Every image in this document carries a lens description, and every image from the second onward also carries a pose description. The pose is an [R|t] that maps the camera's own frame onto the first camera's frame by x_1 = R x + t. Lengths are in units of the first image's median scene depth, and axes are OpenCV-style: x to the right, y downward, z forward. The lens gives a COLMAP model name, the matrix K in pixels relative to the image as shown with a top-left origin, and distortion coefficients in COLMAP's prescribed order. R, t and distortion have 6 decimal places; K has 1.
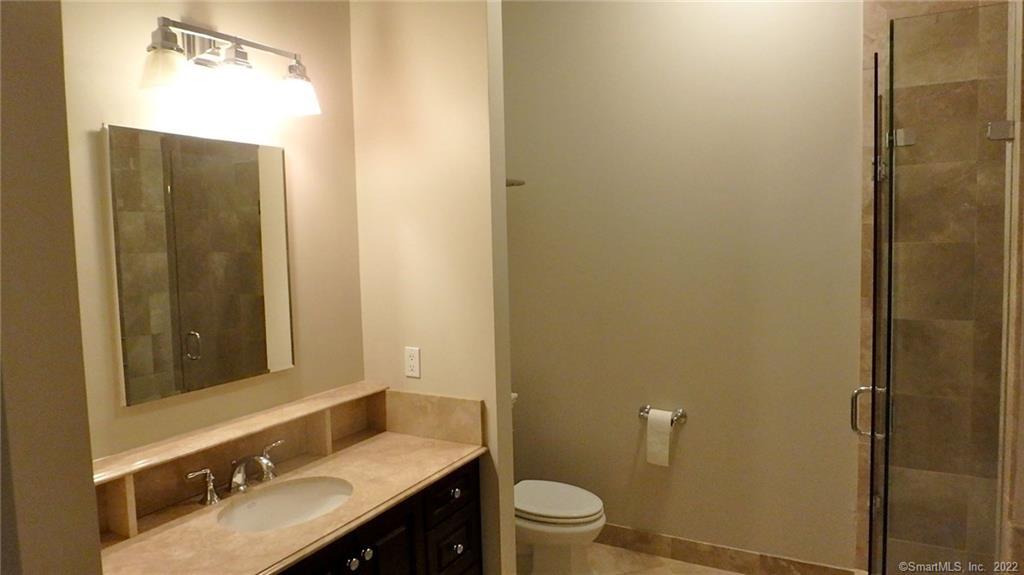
lens RADIAL K [[635.5, 0, 517.0], [0, 635.5, 283.0], [0, 0, 1]] dist [-0.039323, -0.000580]
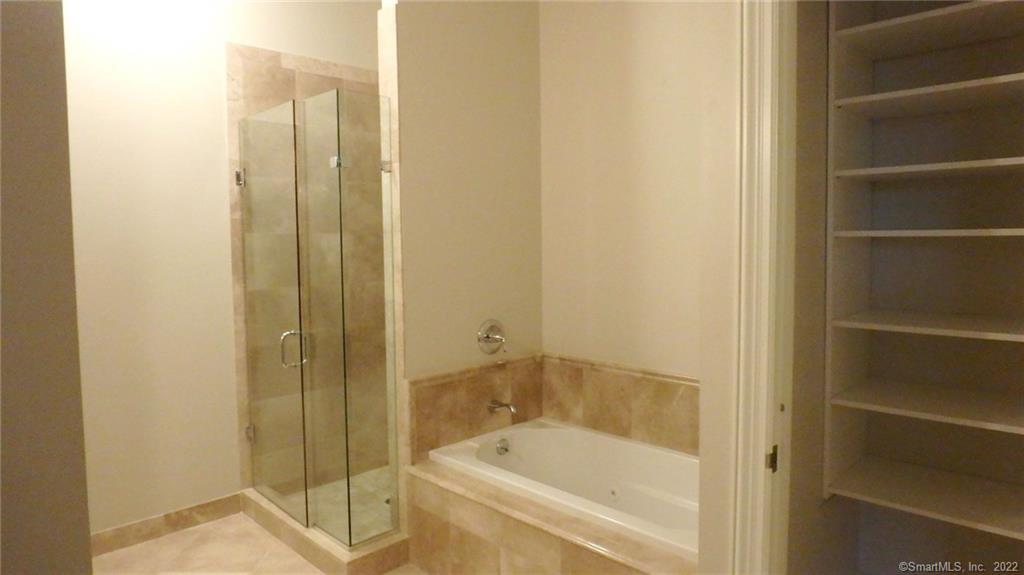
lens RADIAL K [[635.5, 0, 517.0], [0, 635.5, 283.0], [0, 0, 1]] dist [-0.039323, -0.000580]
pose [[0.253918, -0.049608, 0.965953, -0.576039], [0.070468, 0.996979, 0.032678, 0.039090], [-0.964655, 0.059771, 0.256647, 0.105363]]
